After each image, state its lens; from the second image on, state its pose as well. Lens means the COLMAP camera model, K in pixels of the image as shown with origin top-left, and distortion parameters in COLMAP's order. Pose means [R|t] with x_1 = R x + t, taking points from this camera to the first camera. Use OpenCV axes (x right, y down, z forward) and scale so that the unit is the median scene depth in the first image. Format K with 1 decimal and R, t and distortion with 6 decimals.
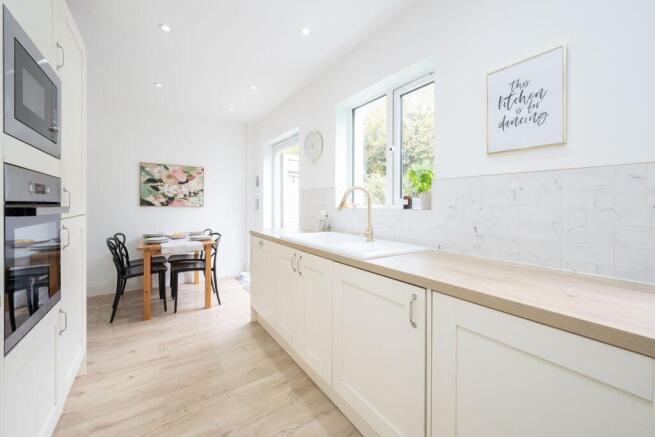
lens RADIAL K [[259.3, 0, 329.1], [0, 259.3, 208.9], [0, 0, 1]] dist [0.000133, -0.000118]
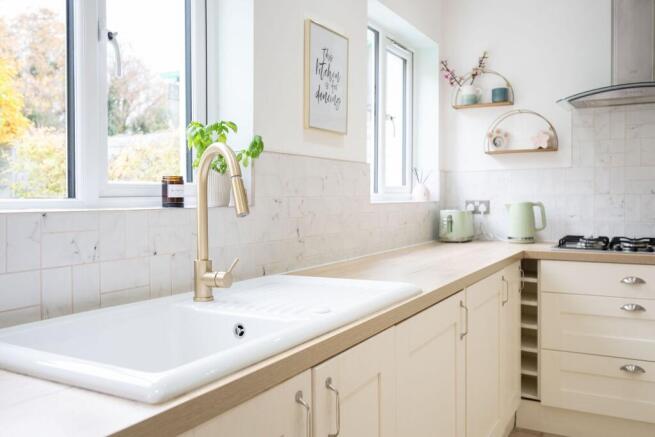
lens RADIAL K [[576.7, 0, 327.4], [0, 576.7, 207.4], [0, 0, 1]] dist [-0.003580, -0.000146]
pose [[-0.433611, -0.024259, 0.900774, -0.962760], [0.009204, 0.999466, 0.031347, -0.038026], [-0.901053, 0.021883, -0.433156, 1.792539]]
